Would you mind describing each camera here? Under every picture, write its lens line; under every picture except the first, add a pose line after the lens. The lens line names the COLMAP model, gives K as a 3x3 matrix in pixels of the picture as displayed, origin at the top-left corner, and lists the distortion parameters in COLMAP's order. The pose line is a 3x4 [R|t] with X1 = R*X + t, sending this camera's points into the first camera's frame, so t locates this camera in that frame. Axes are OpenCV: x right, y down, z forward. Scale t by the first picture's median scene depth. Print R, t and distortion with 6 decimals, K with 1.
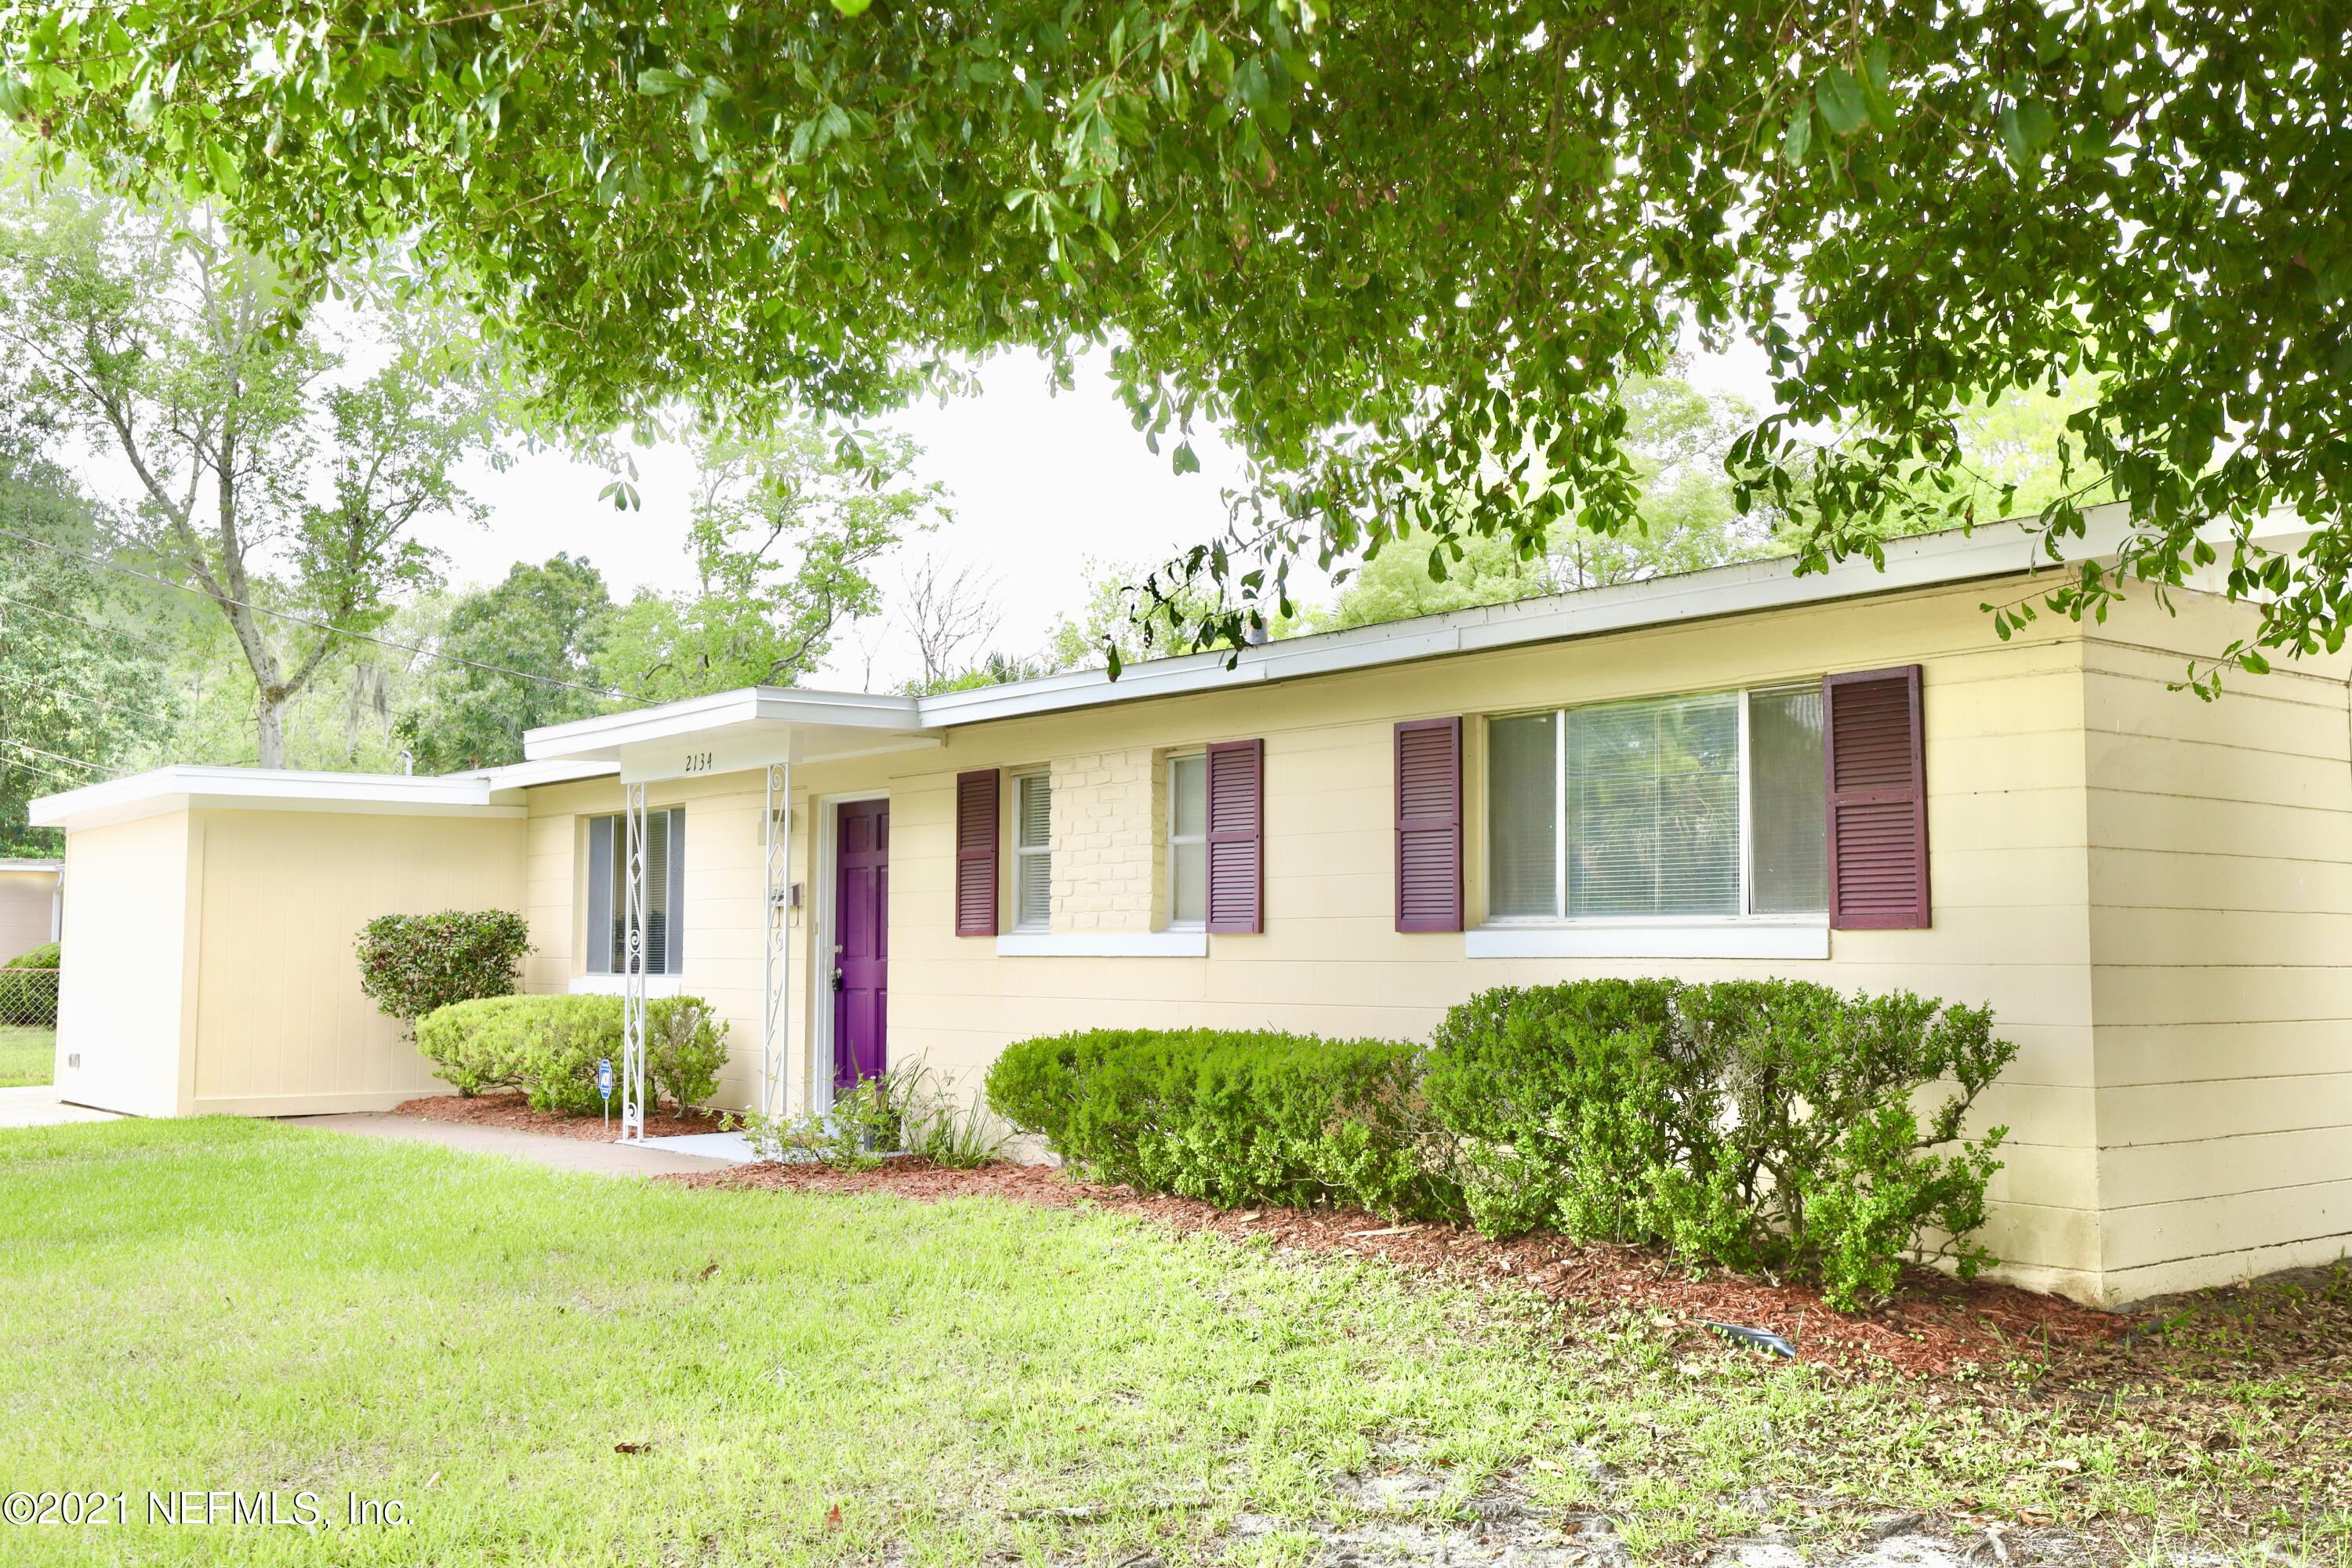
lens RADIAL K [[2302.4, 0, 1185.4], [0, 2302.4, 806.2], [0, 0, 1]] dist [0.070731, 0.025228]
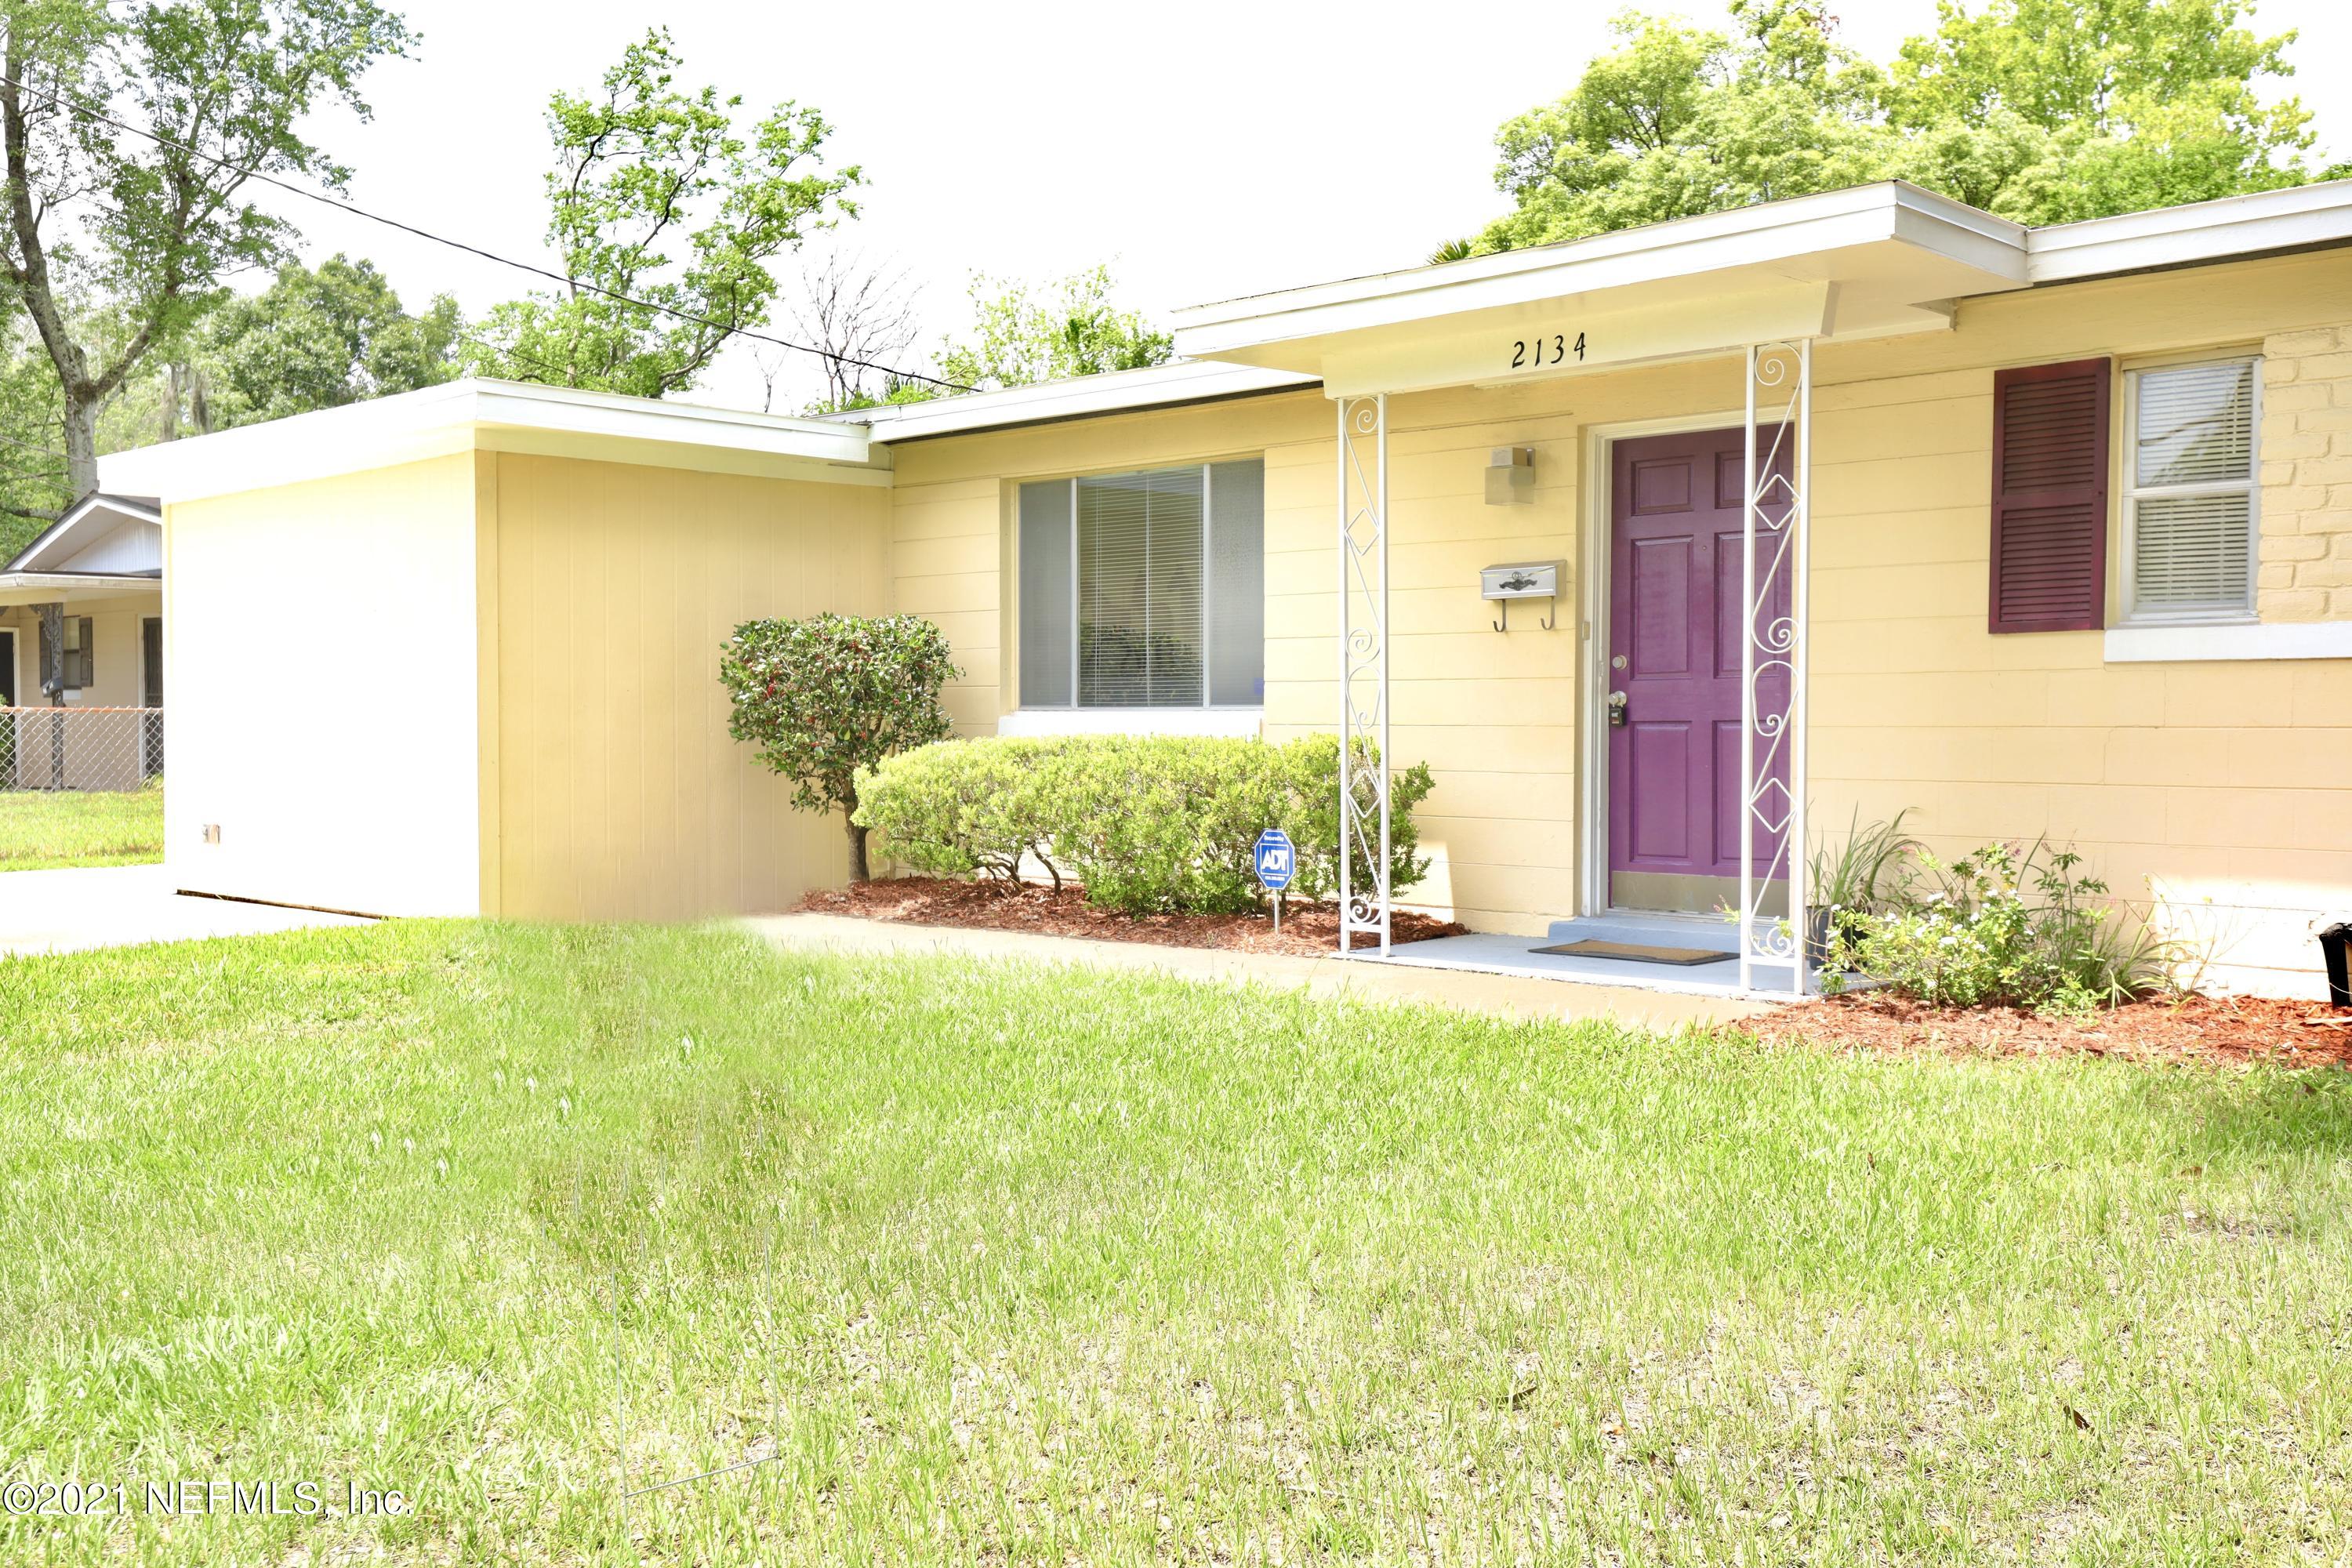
lens RADIAL K [[2302.4, 0, 1185.4], [0, 2302.4, 806.2], [0, 0, 1]] dist [0.070731, 0.025228]
pose [[0.991888, -0.005208, 0.127006, -0.110150], [-0.007638, 0.994914, 0.100442, 0.011635], [-0.126883, -0.100597, 0.986803, 0.113194]]
